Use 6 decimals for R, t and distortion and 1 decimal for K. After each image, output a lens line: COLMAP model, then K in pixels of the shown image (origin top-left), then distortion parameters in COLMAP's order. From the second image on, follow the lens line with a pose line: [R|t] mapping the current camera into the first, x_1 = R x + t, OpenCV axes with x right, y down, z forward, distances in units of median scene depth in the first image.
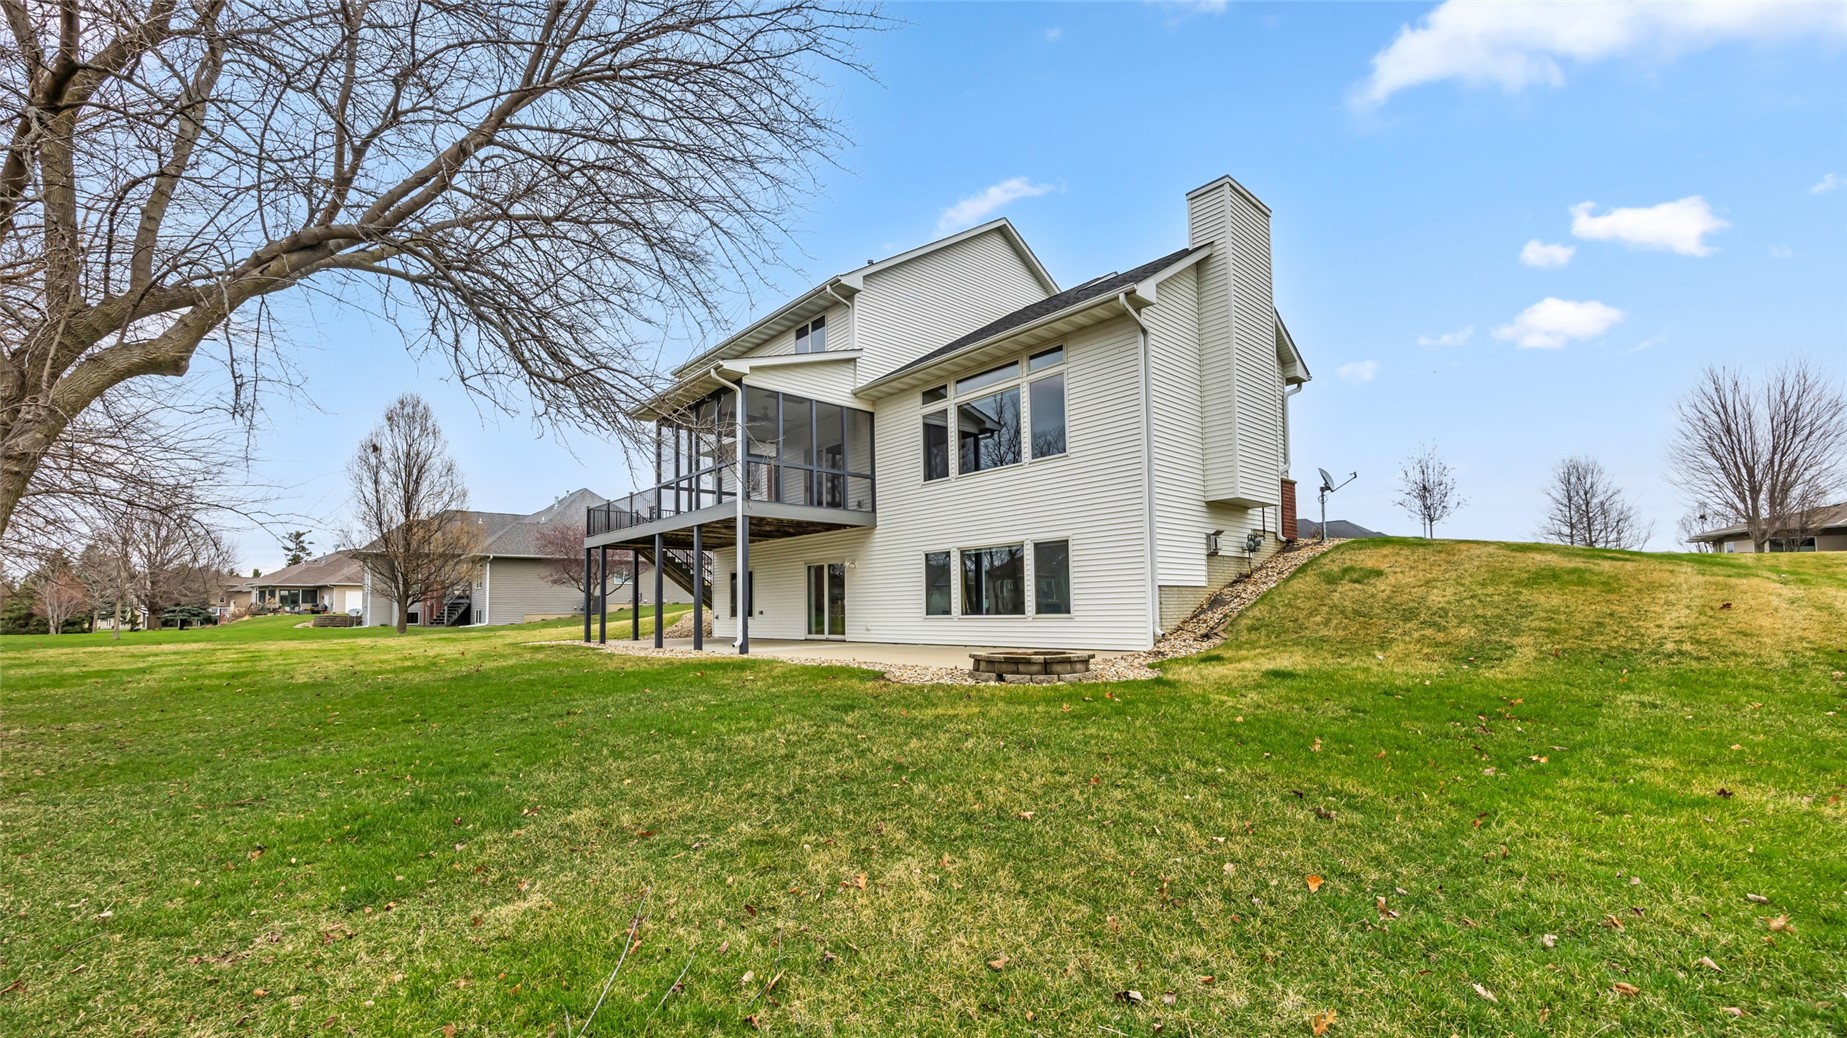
lens RADIAL K [[729.6, 0, 916.3], [0, 729.6, 529.7], [0, 0, 1]] dist [0.008767, 0.000097]
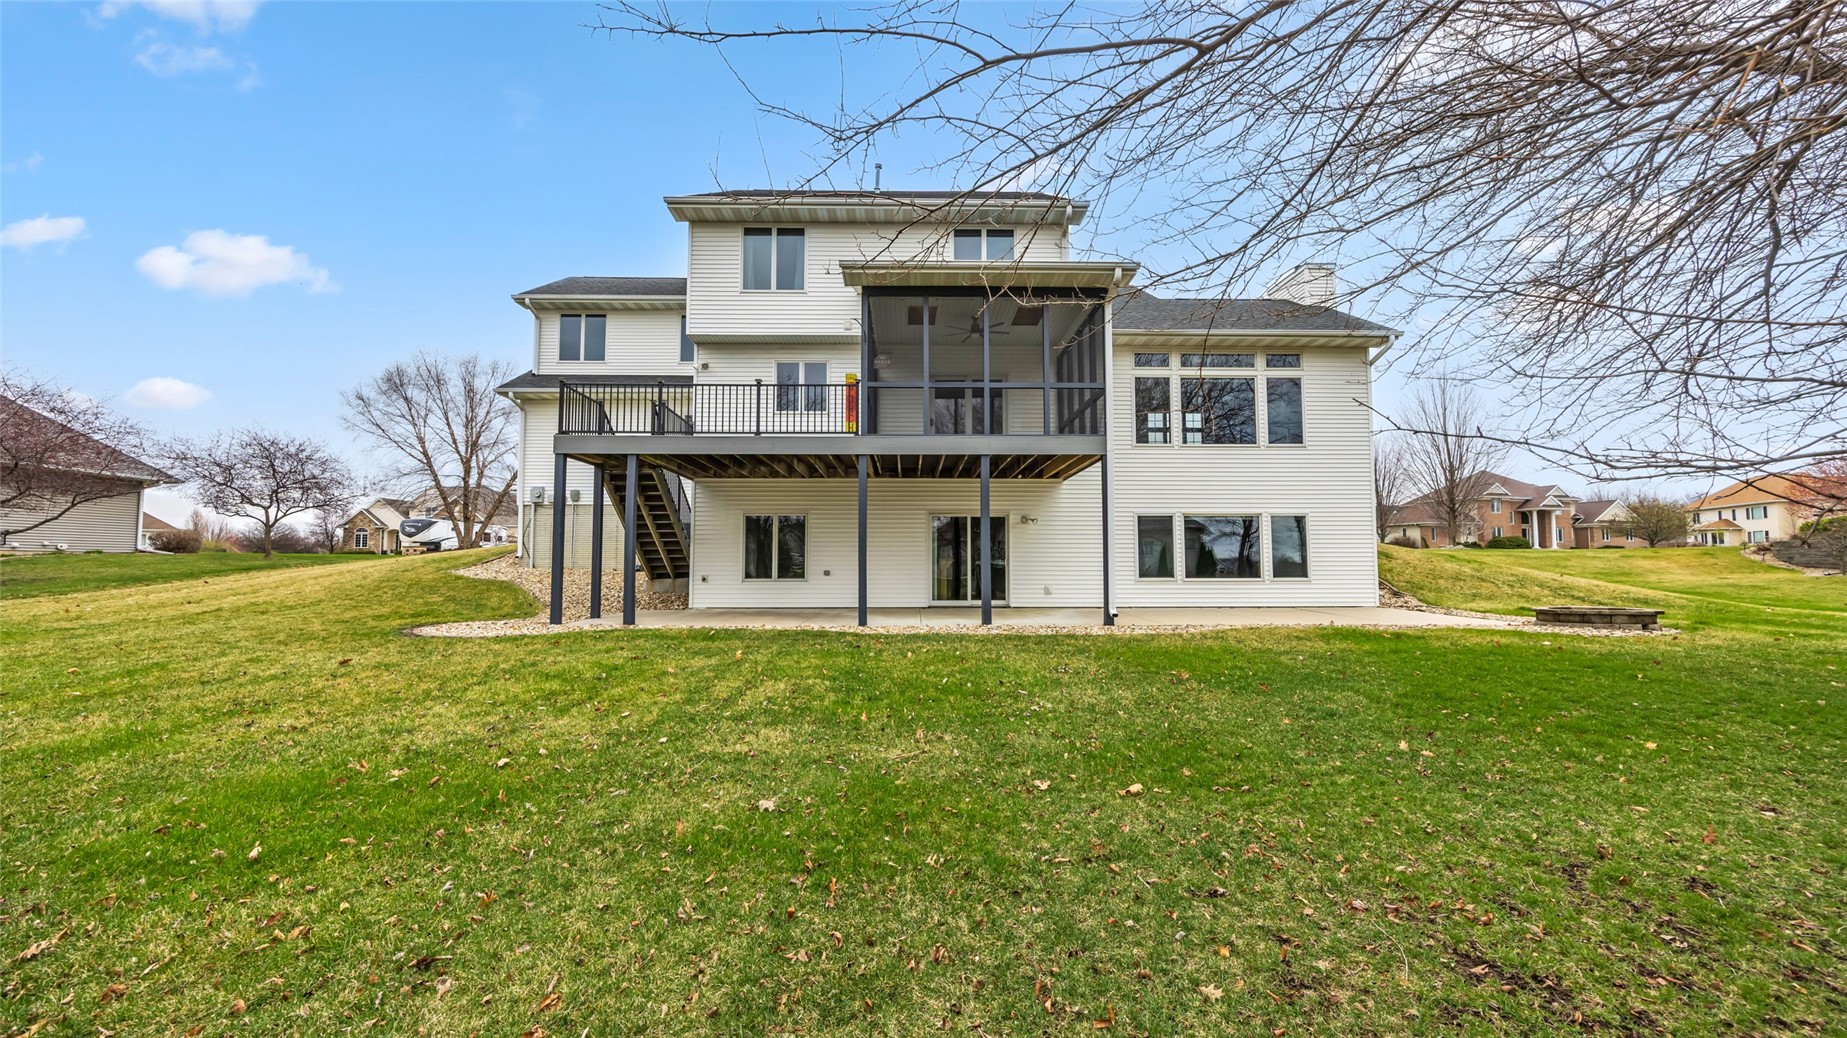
lens RADIAL K [[729.6, 0, 916.3], [0, 729.6, 529.7], [0, 0, 1]] dist [0.008767, 0.000097]
pose [[0.670629, 0.076748, 0.737812, -0.923571], [-0.089682, 0.995726, -0.022061, 0.101406], [-0.736352, -0.051374, 0.674646, 0.561593]]
